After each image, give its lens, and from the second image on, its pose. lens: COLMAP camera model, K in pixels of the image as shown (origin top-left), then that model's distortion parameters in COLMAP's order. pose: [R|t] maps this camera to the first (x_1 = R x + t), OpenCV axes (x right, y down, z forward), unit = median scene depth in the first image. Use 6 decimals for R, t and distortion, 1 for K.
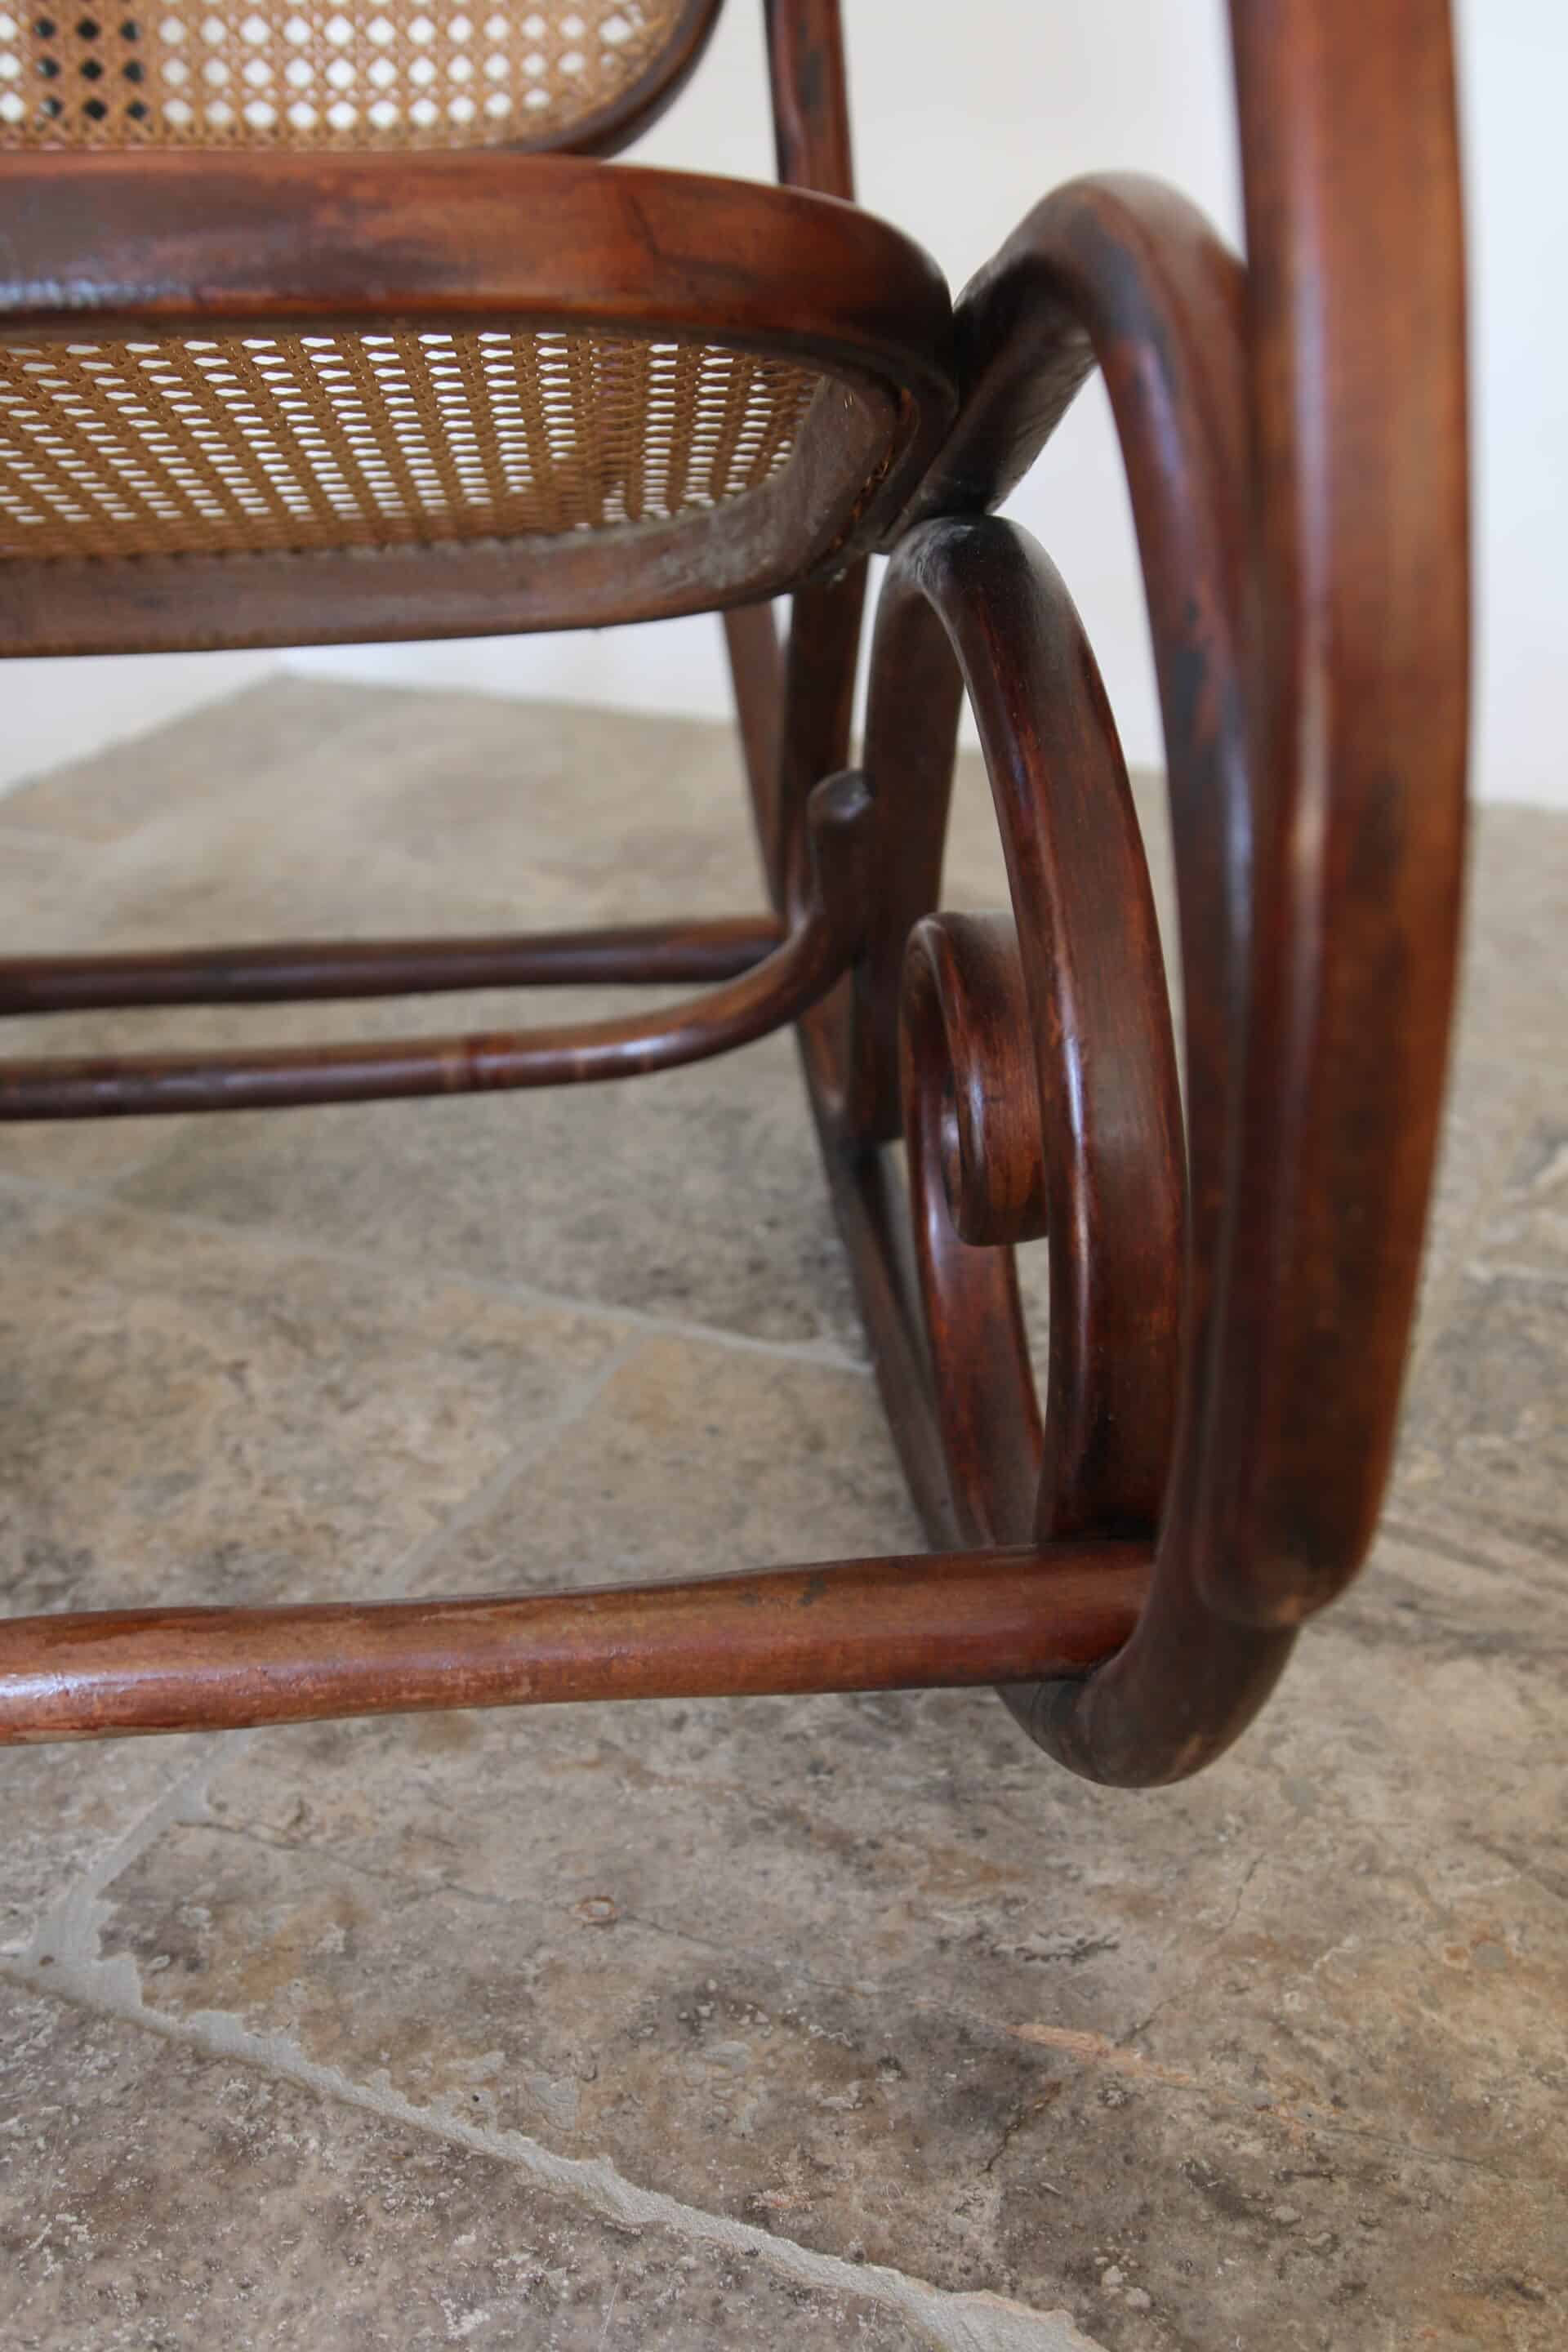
lens RADIAL K [[2475.8, 0, 777.2], [0, 2475.8, 1171.4], [0, 0, 1]] dist [0.011577, 0.000000]
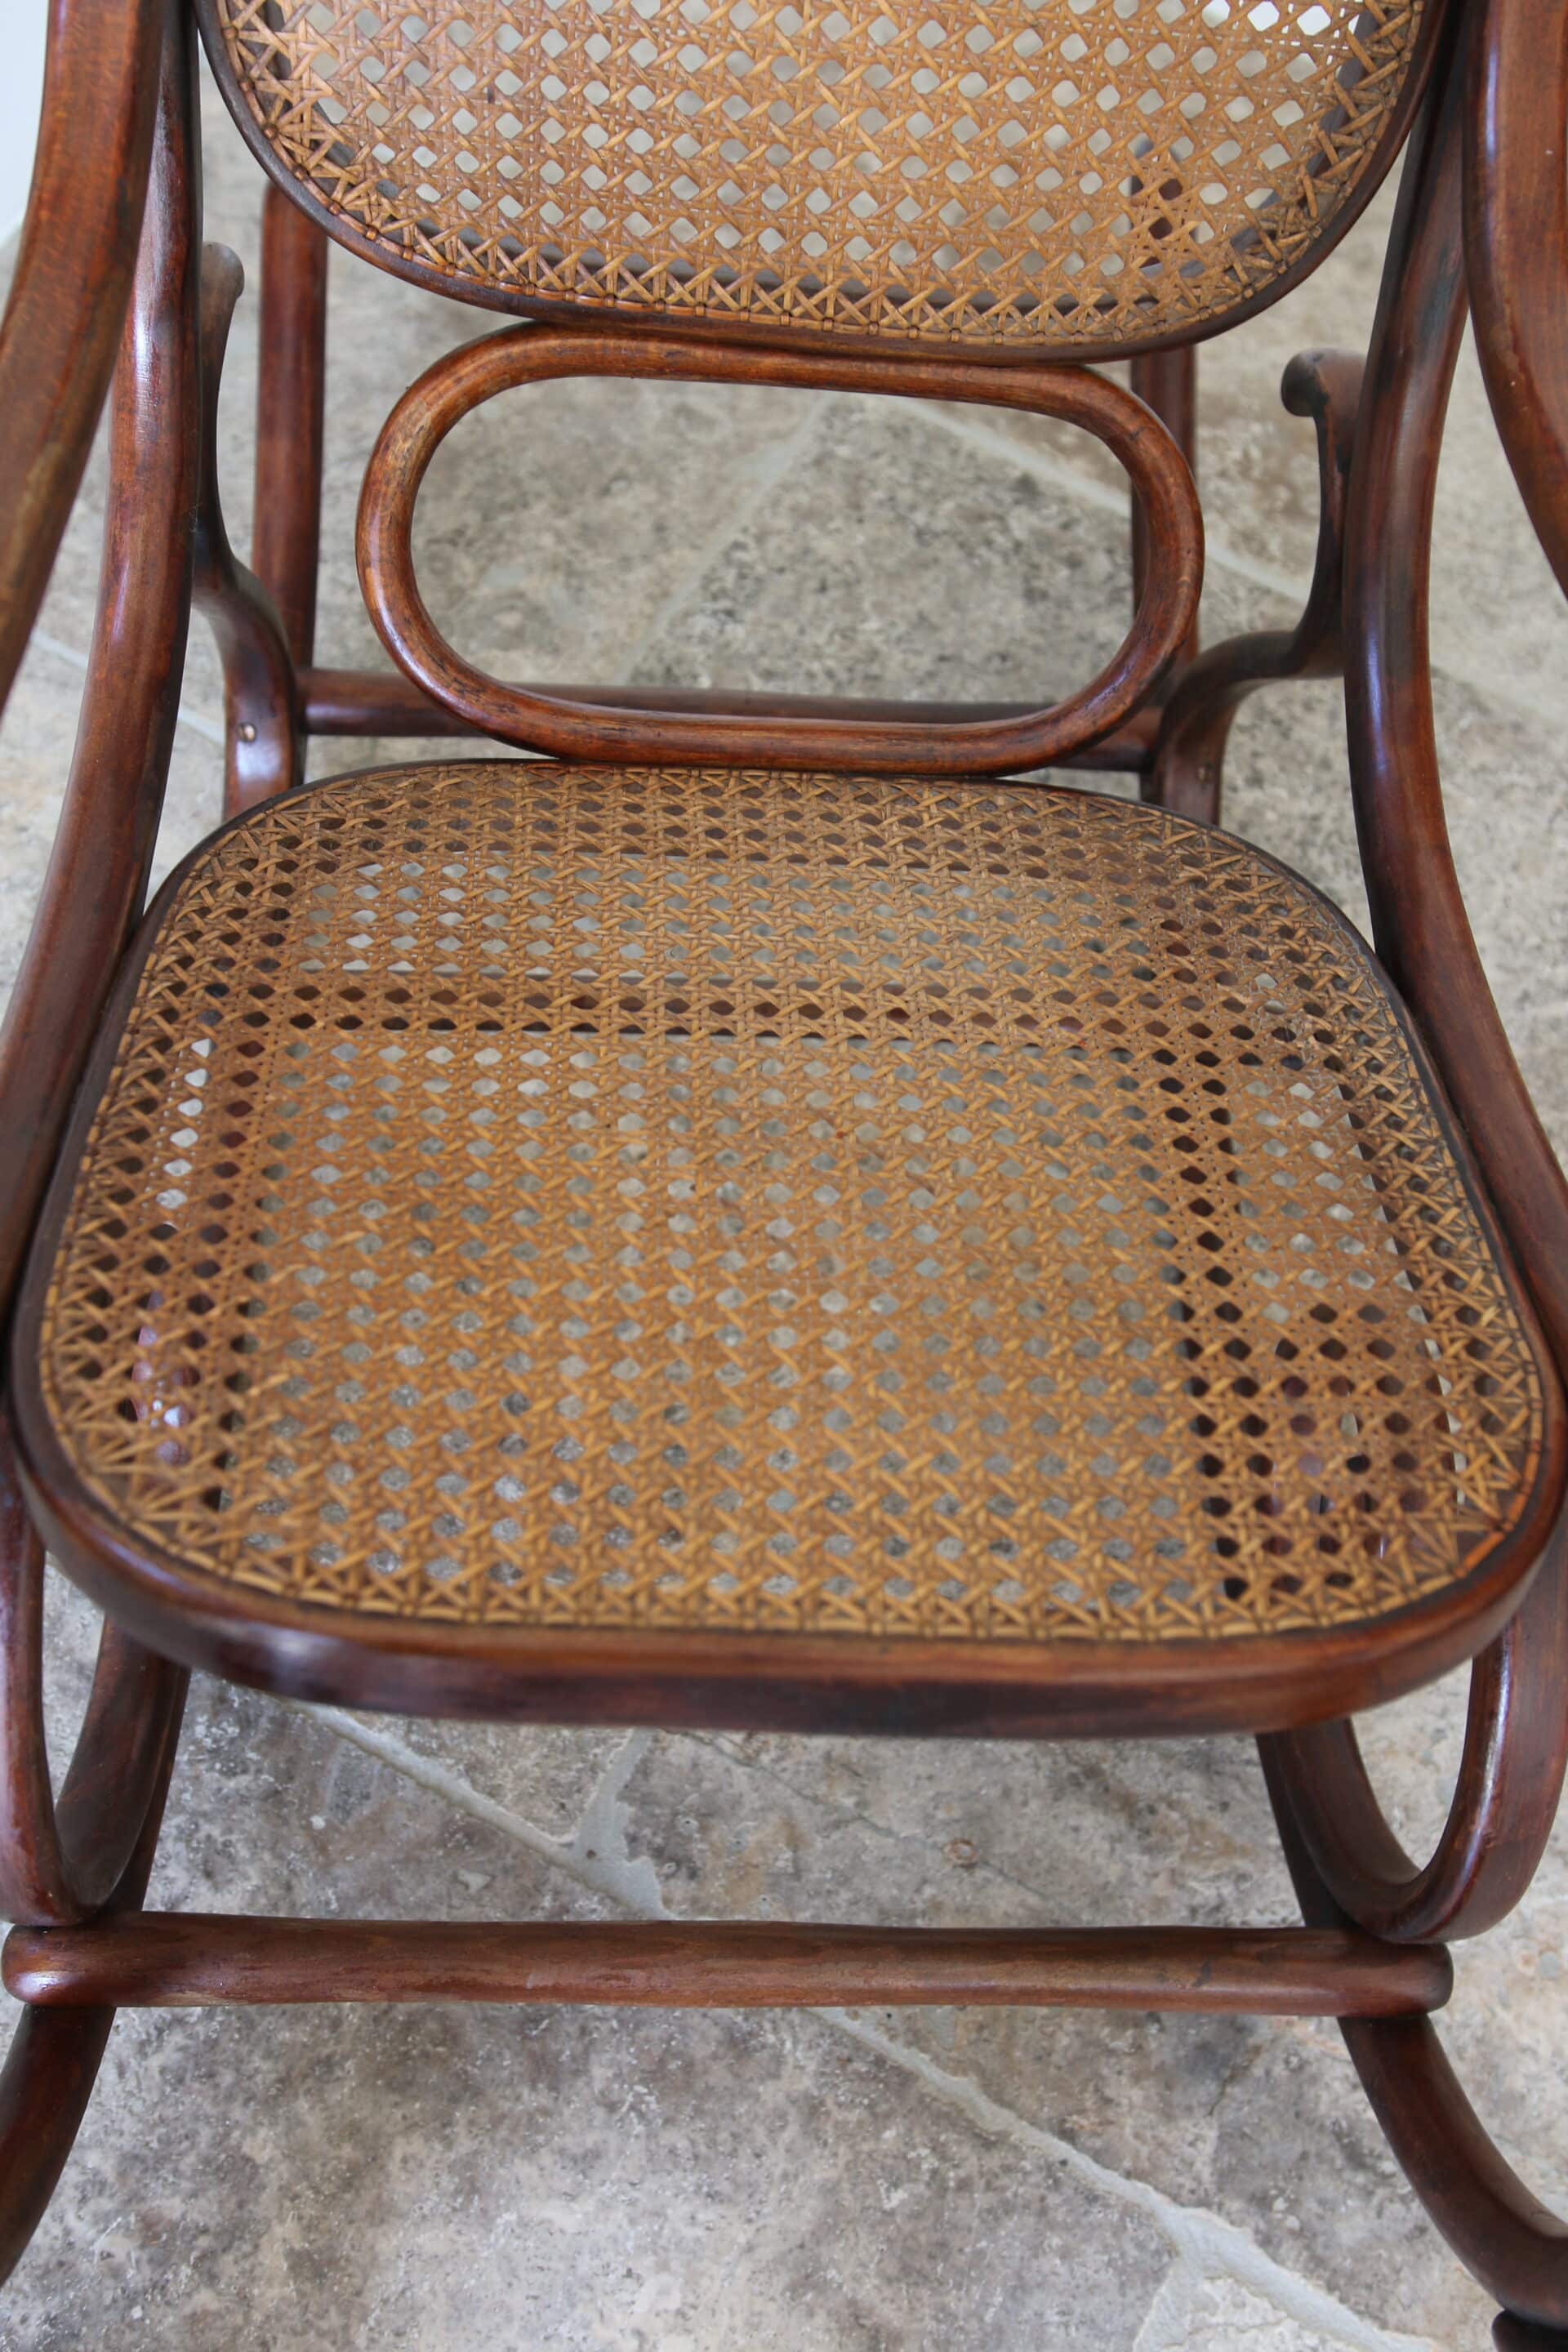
lens RADIAL K [[2475.8, 0, 780.3], [0, 2475.8, 1166.5], [0, 0, 1]] dist [0.011577, 0.000000]
pose [[0.991652, 0.112356, 0.063262, -0.321259], [-0.127876, 0.793996, 0.594322, -0.890957], [0.016546, -0.597450, 0.801735, 0.067057]]
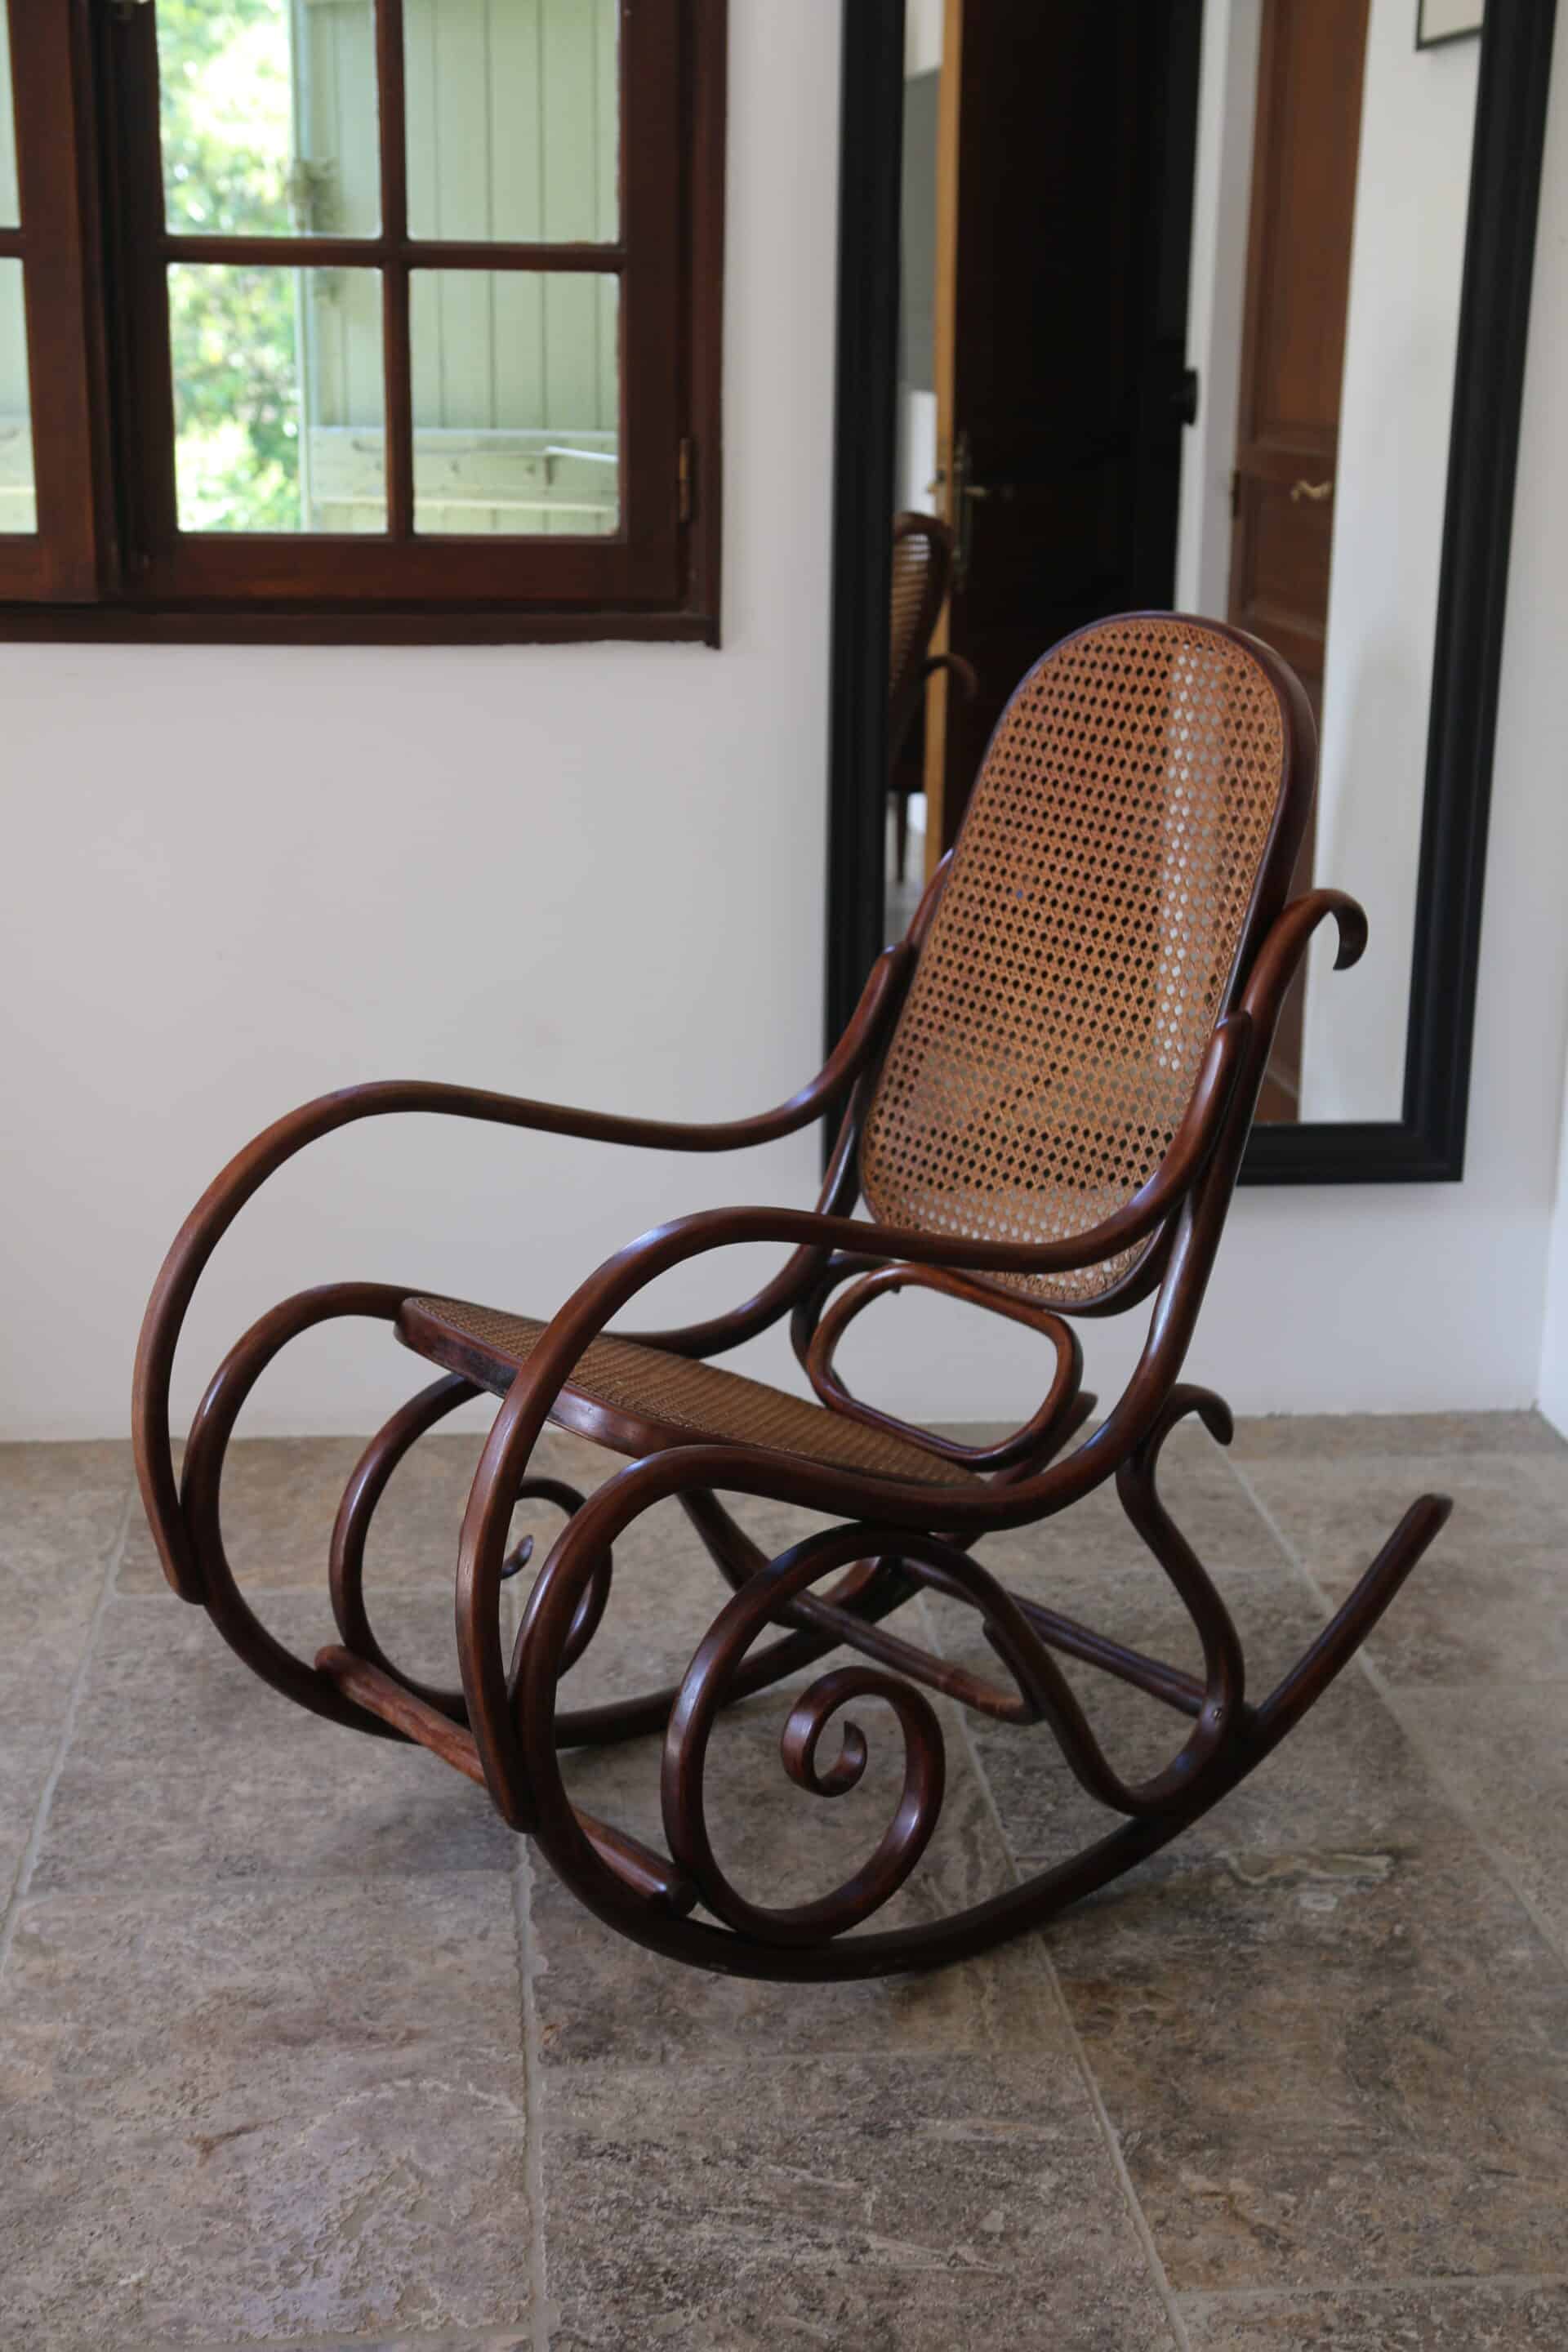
lens RADIAL K [[3052.8, 0, 777.6], [0, 3052.8, 1195.6], [0, 0, 1]] dist [0.084953, 0.000000]
pose [[0.508100, 0.256039, -0.822362, 2.858550], [-0.402468, 0.914721, 0.036128, -0.549611], [0.761481, 0.312618, 0.567817, -1.147758]]
